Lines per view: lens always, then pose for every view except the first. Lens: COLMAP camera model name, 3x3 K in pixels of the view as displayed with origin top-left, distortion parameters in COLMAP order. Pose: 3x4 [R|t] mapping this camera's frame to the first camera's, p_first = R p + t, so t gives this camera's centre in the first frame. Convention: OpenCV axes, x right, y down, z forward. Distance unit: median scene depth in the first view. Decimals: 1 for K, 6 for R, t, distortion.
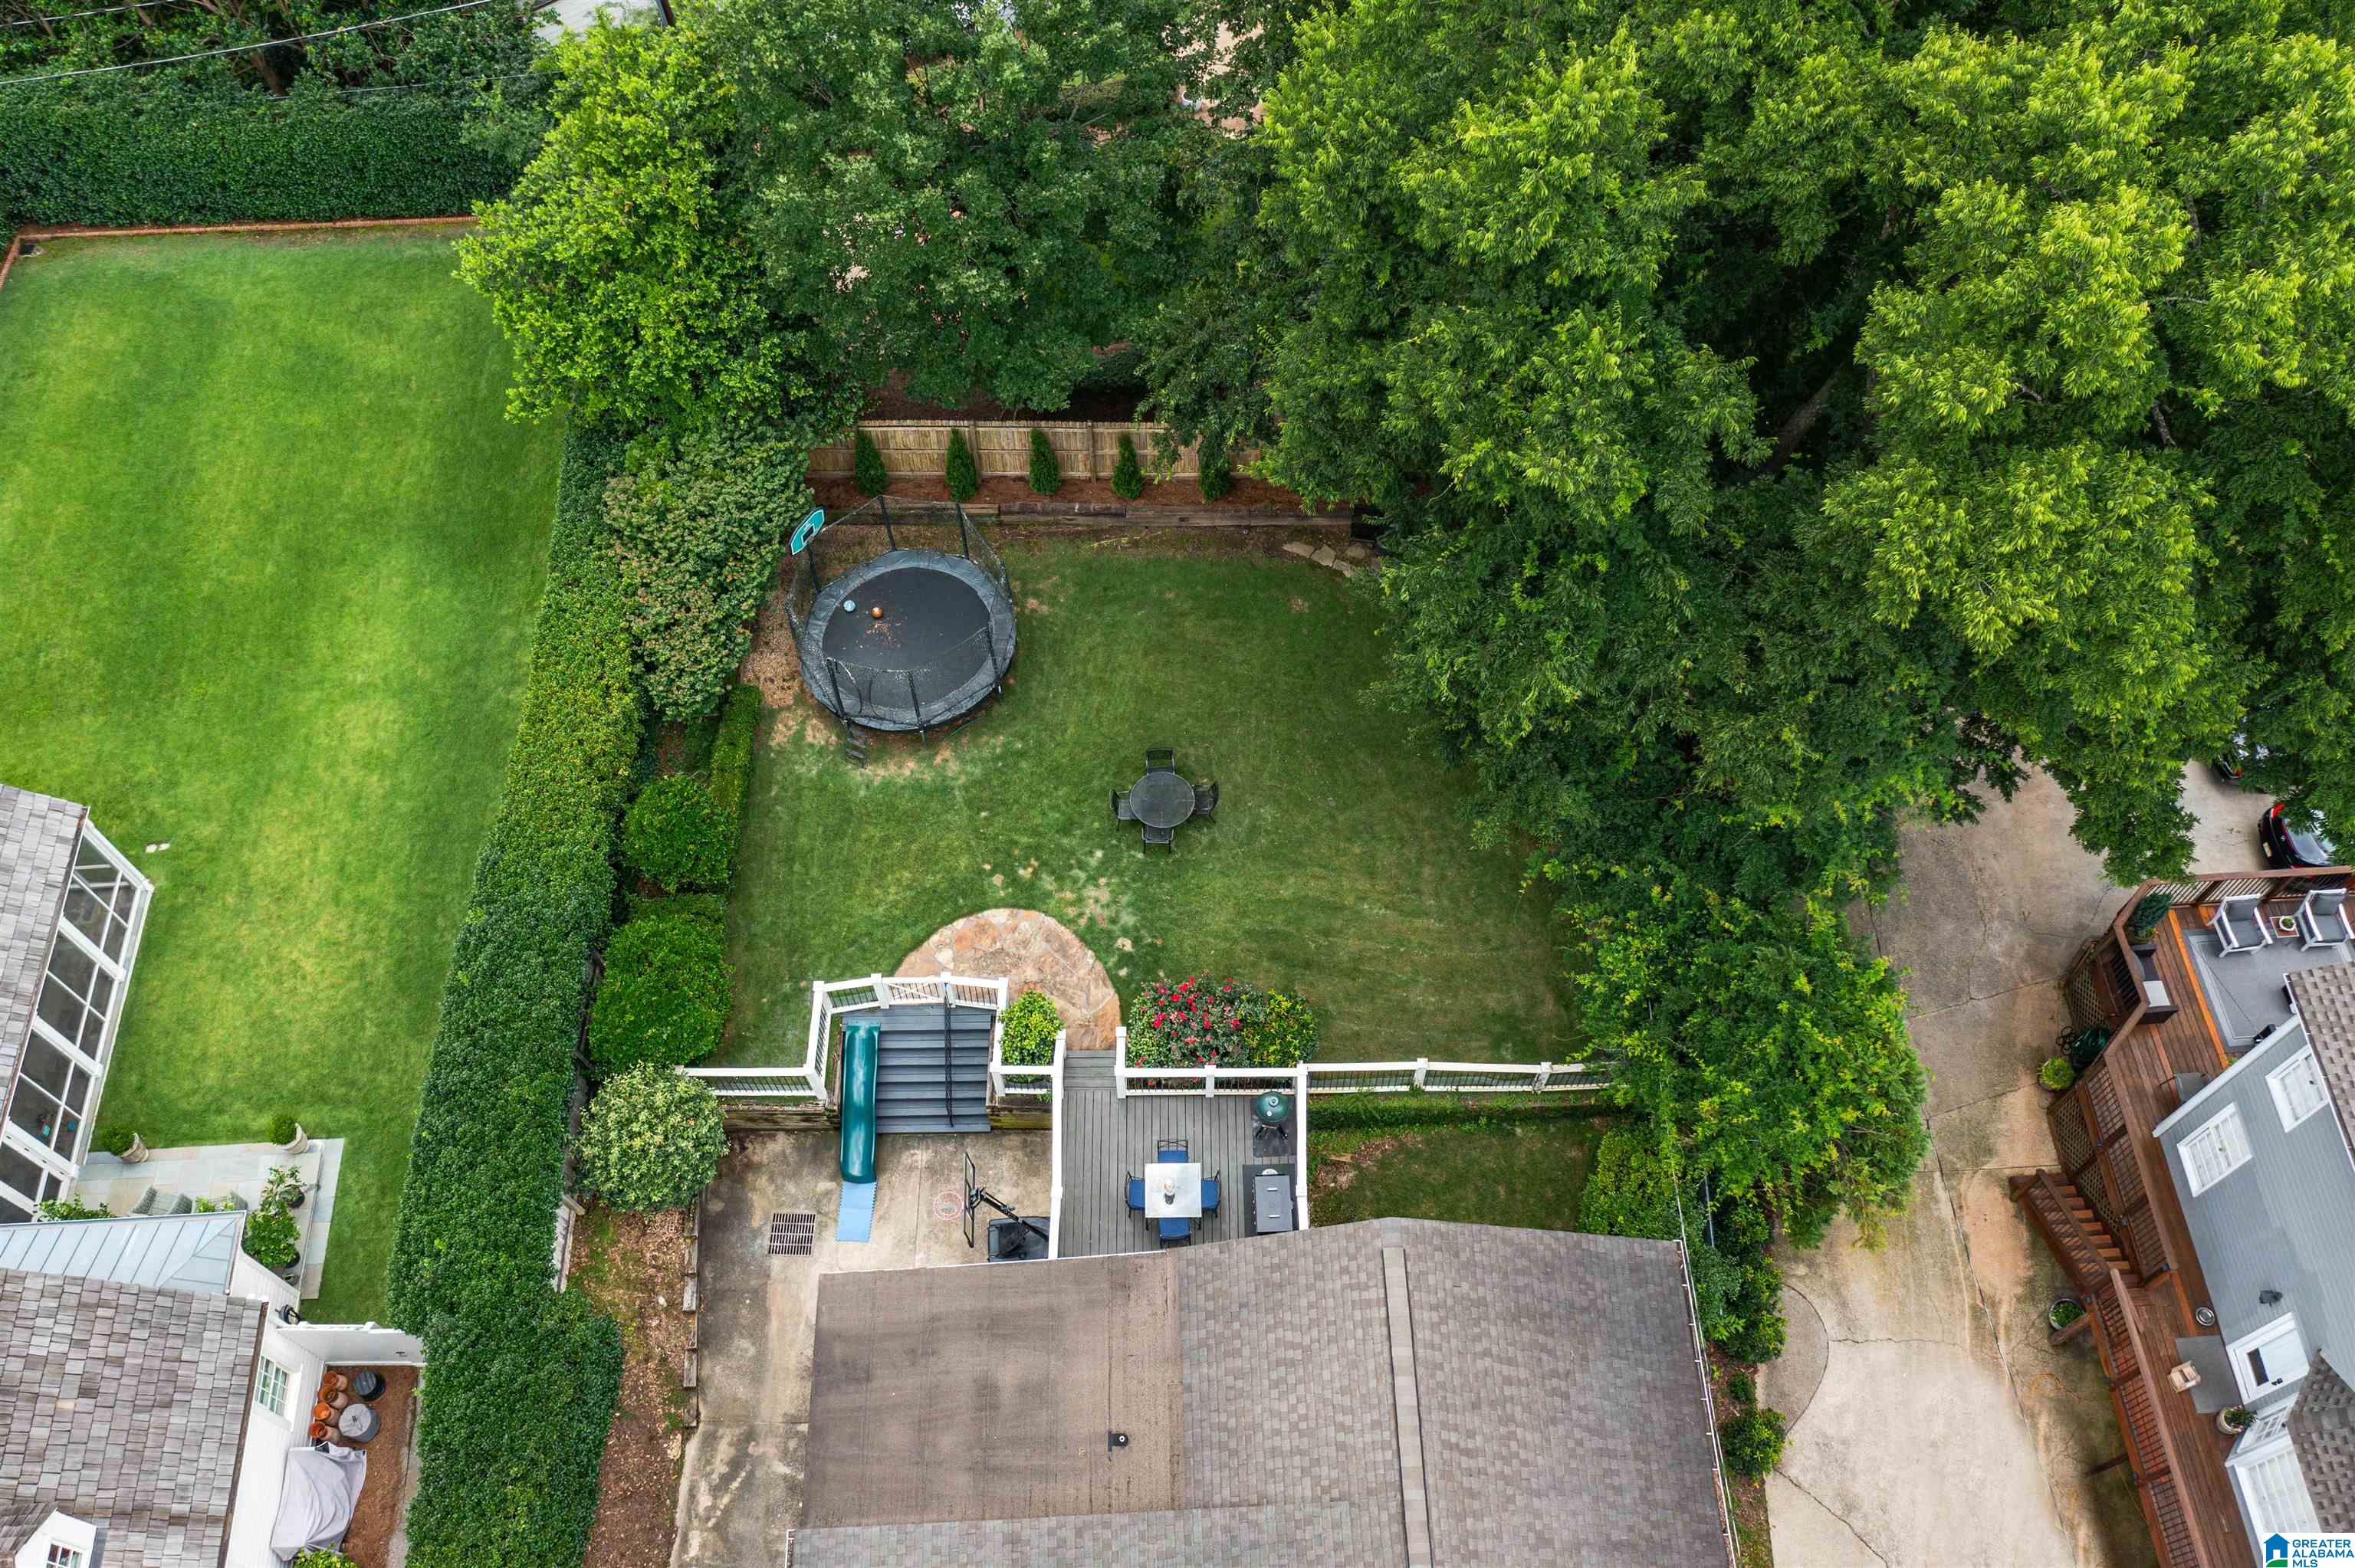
lens RADIAL K [[1877.5, 0, 1203.1], [0, 1877.5, 806.4], [0, 0, 1]] dist [-0.024410, -0.008875]
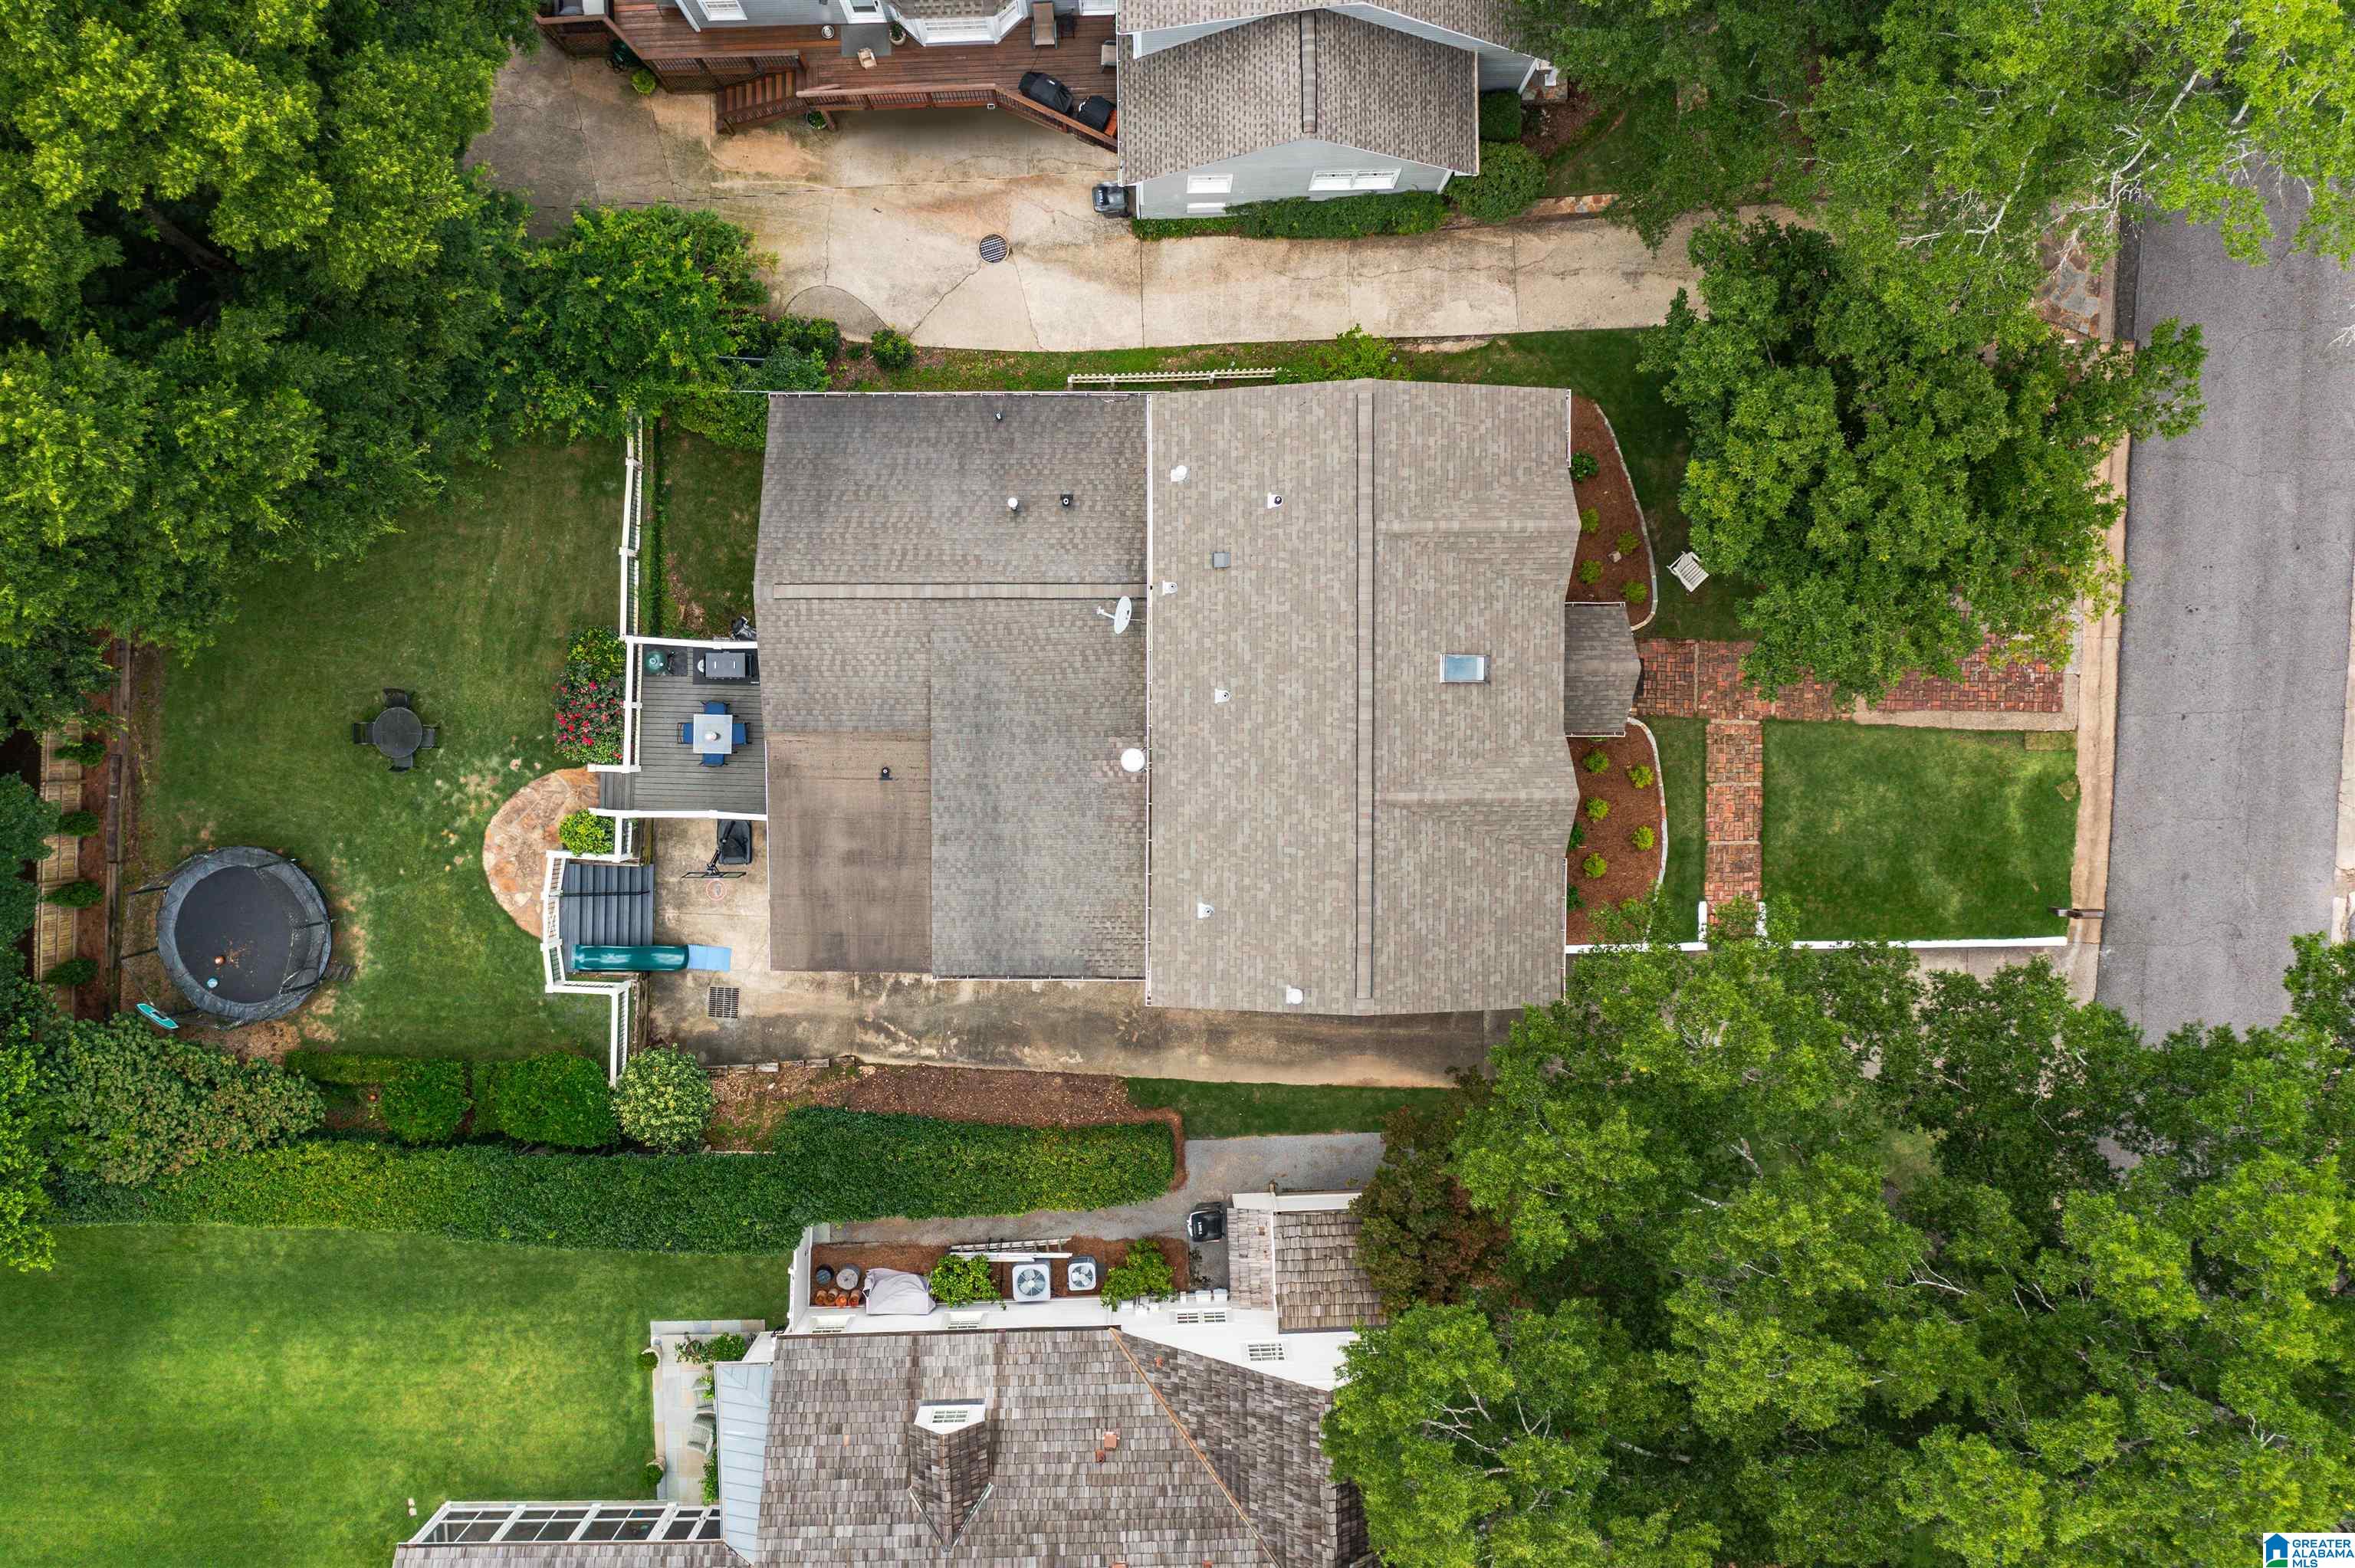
lens RADIAL K [[1900.2, 0, 1090.3], [0, 1900.2, 781.4], [0, 0, 1]] dist [-0.017385, -0.005656]
pose [[0.039467, -0.998704, -0.032128, 0.005553], [0.875555, 0.019071, 0.482742, -0.229514], [-0.481503, -0.047183, 0.875173, -0.392041]]
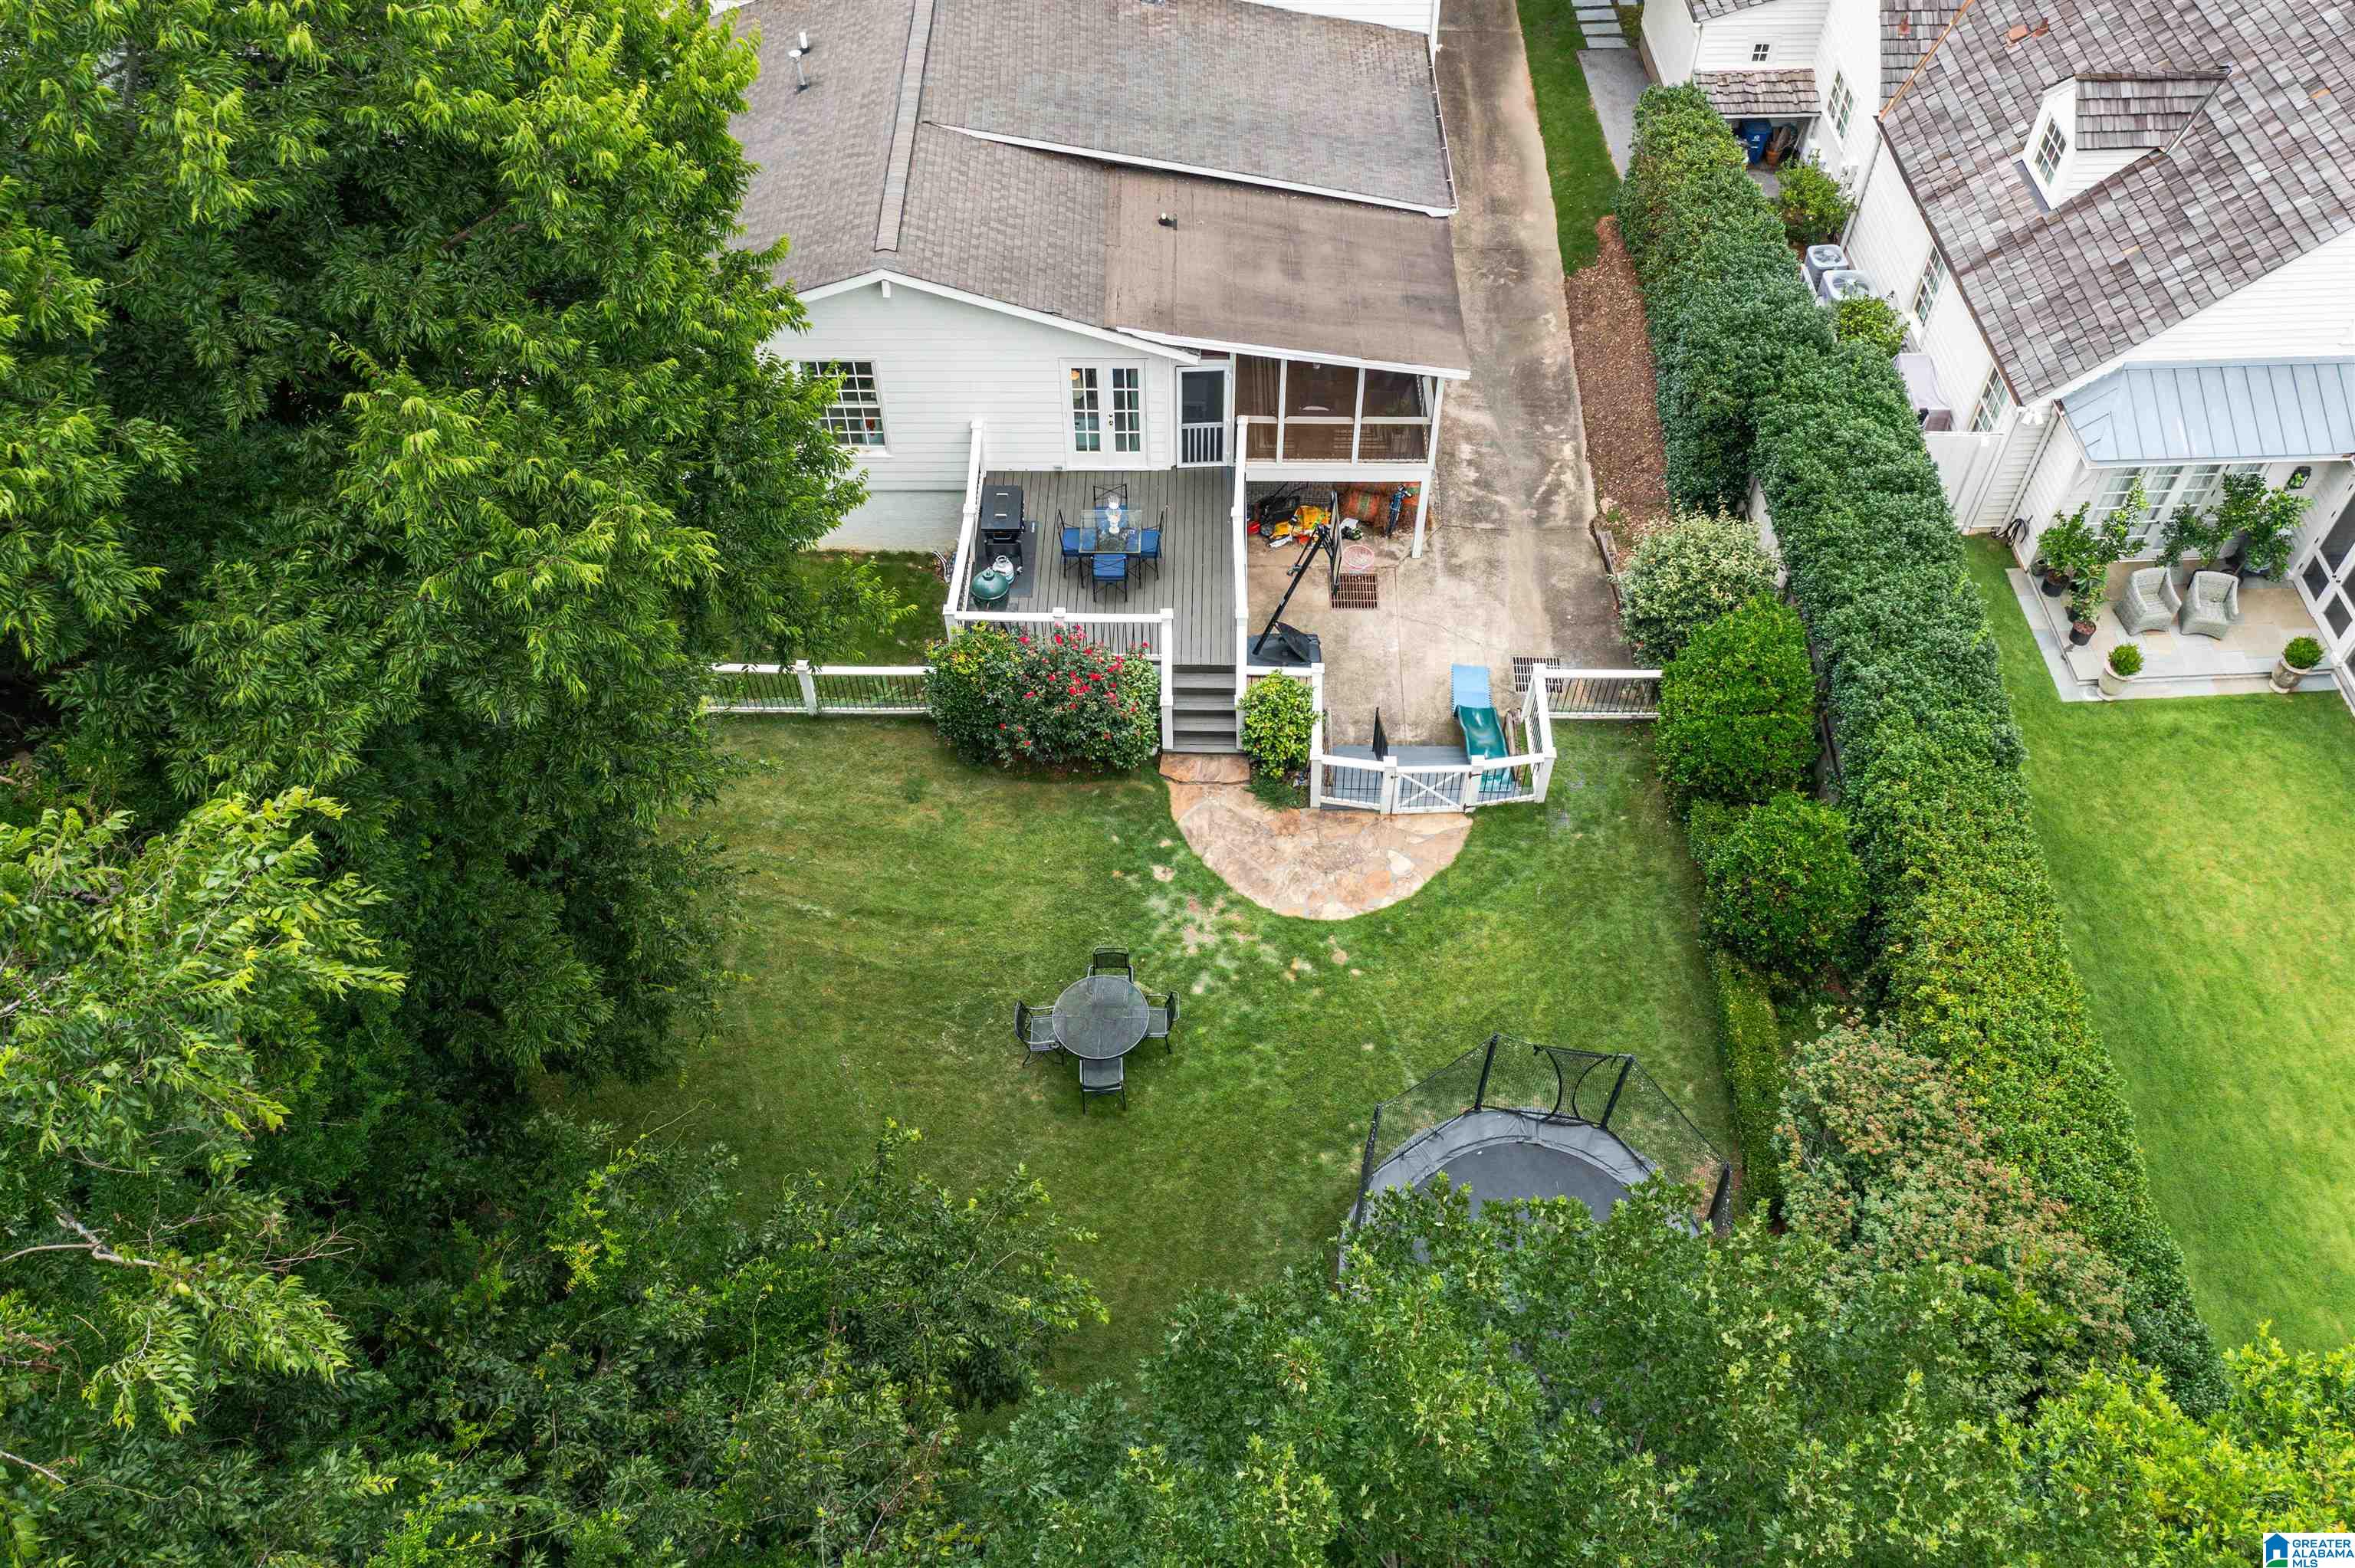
lens RADIAL K [[1804.6, 0, 1292.8], [0, 1804.6, 782.8], [0, 0, 1]] dist [-0.004103, -0.001229]
pose [[-0.999123, -0.021239, -0.036077, -0.070065], [-0.025772, -0.367075, 0.929834, -0.611757], [-0.032992, 0.929949, 0.366206, 0.736440]]
